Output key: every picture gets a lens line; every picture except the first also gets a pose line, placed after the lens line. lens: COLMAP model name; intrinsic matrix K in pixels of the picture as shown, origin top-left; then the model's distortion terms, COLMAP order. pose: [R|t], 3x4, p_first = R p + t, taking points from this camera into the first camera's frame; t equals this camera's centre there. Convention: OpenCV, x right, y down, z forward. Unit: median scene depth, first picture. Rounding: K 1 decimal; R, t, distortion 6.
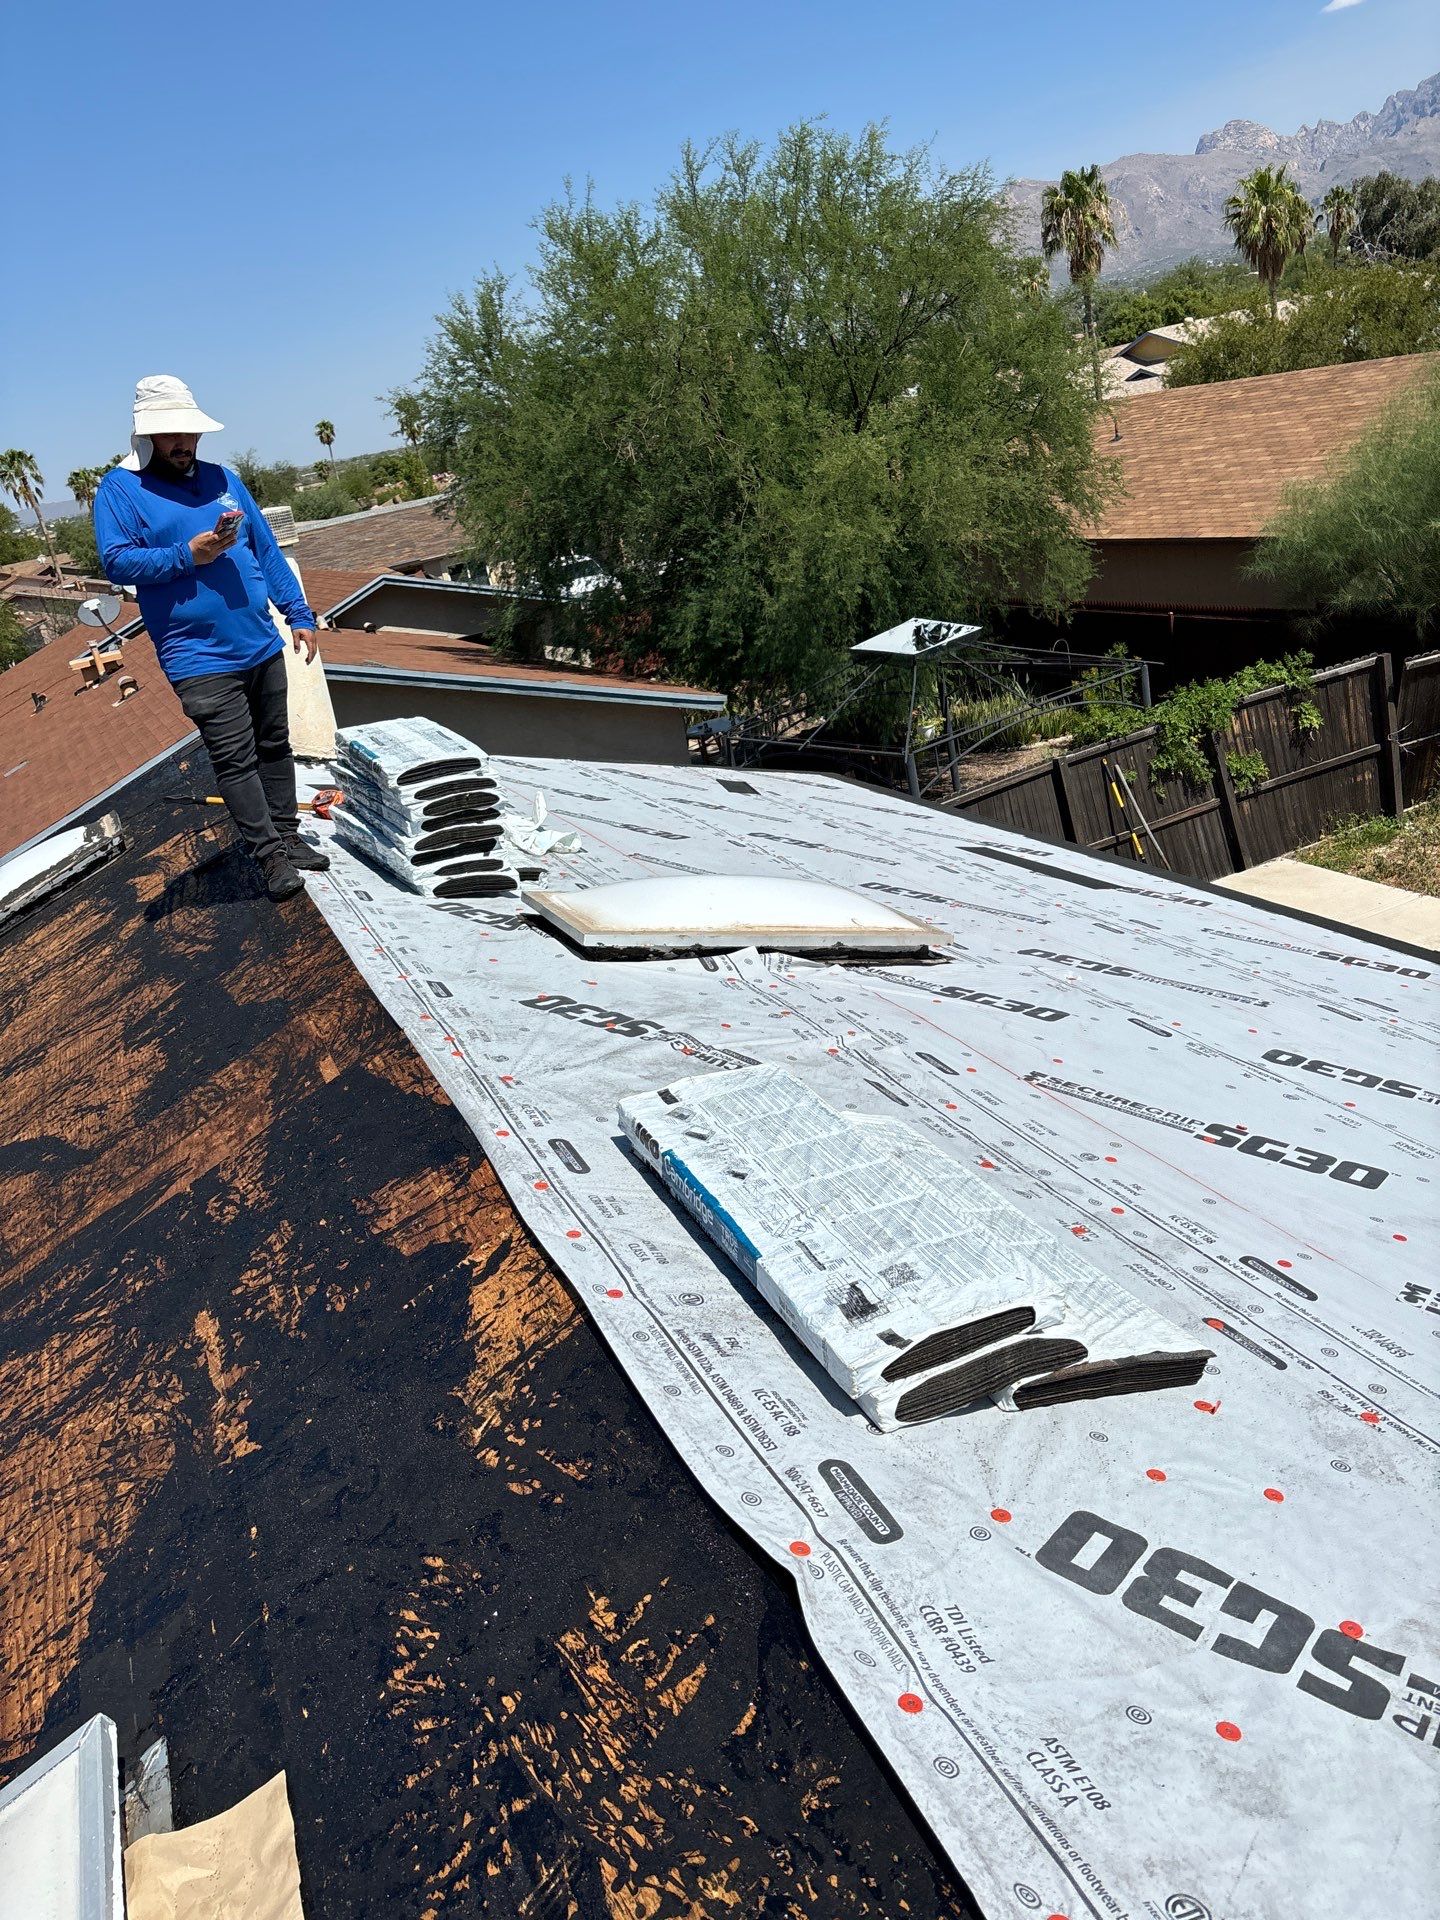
lens RADIAL K [[1436.4, 0, 724.6], [0, 1436.4, 1019.0], [0, 0, 1]] dist [0.018871, 0.004105]
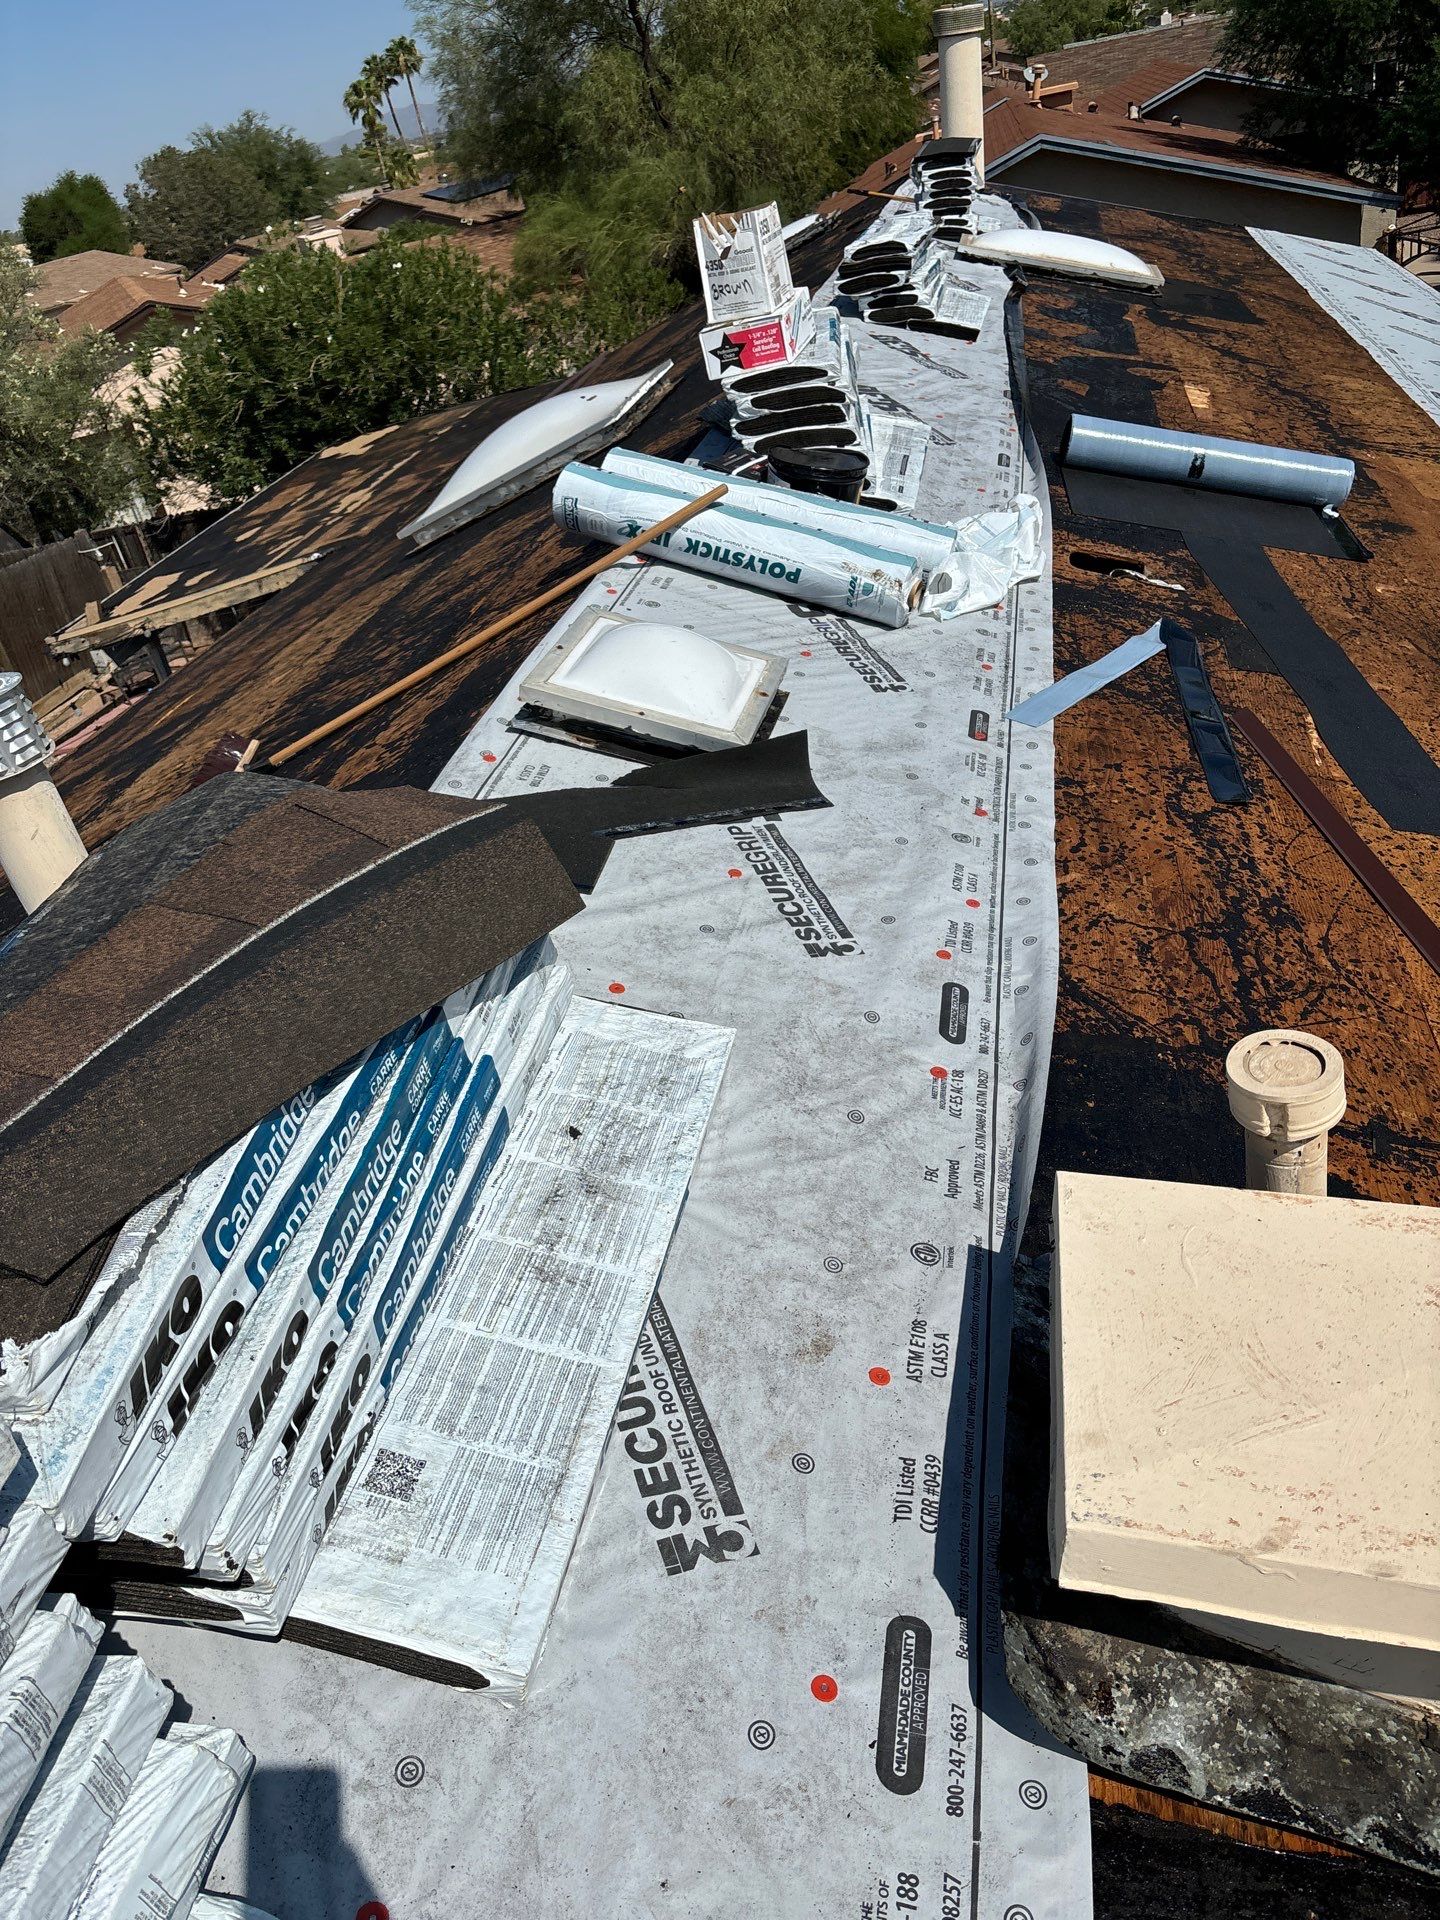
lens RADIAL K [[1414.4, 0, 755.5], [0, 1414.4, 956.9], [0, 0, 1]] dist [0.074441, -0.076919]
pose [[0.843298, 0.316297, -0.434517, 0.281266], [-0.197435, 0.934273, 0.296906, 0.110698], [0.499868, -0.164591, 0.850319, -0.351077]]
